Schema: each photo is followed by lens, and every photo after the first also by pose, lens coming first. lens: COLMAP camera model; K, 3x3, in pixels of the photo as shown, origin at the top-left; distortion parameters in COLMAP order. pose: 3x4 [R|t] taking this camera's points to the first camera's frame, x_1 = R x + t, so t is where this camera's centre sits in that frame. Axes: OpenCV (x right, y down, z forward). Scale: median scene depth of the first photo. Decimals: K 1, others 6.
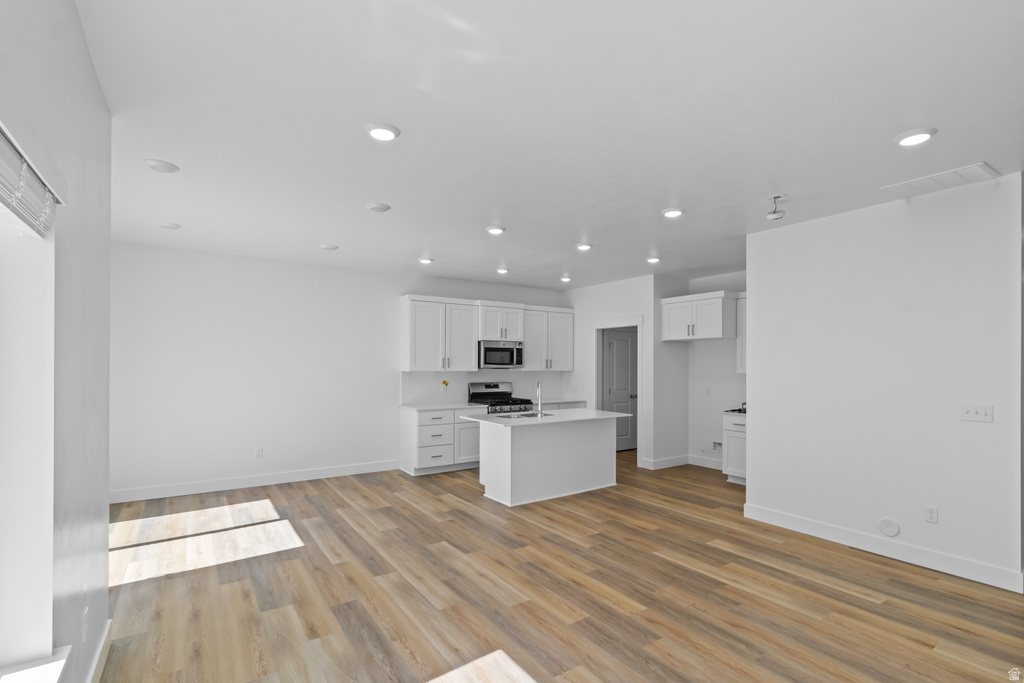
lens RADIAL K [[482.5, 0, 530.6], [0, 482.5, 363.1], [0, 0, 1]] dist [0.002716, 0.000751]
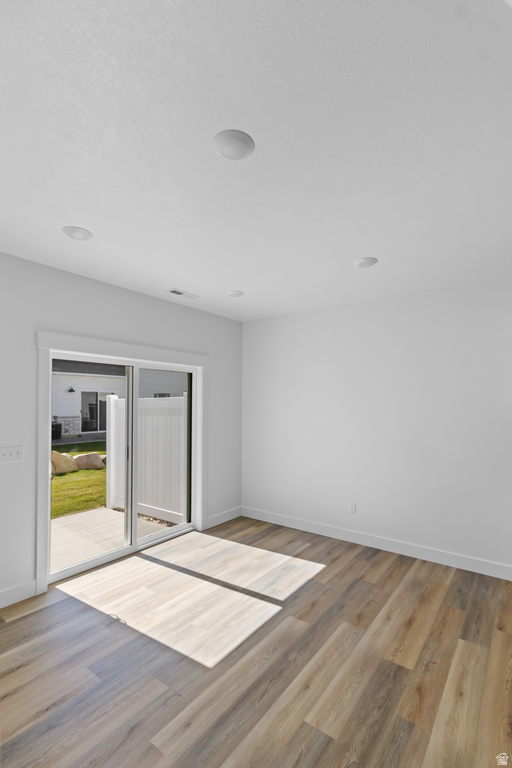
lens RADIAL K [[361.9, 0, 253.9], [0, 361.9, 403.4], [0, 0, 1]] dist [0.002716, 0.000751]
pose [[0.313622, -0.006870, -0.949523, 0.058447], [0.003948, 0.999975, -0.005931, -0.016713], [0.949540, -0.001889, 0.313641, 0.614802]]
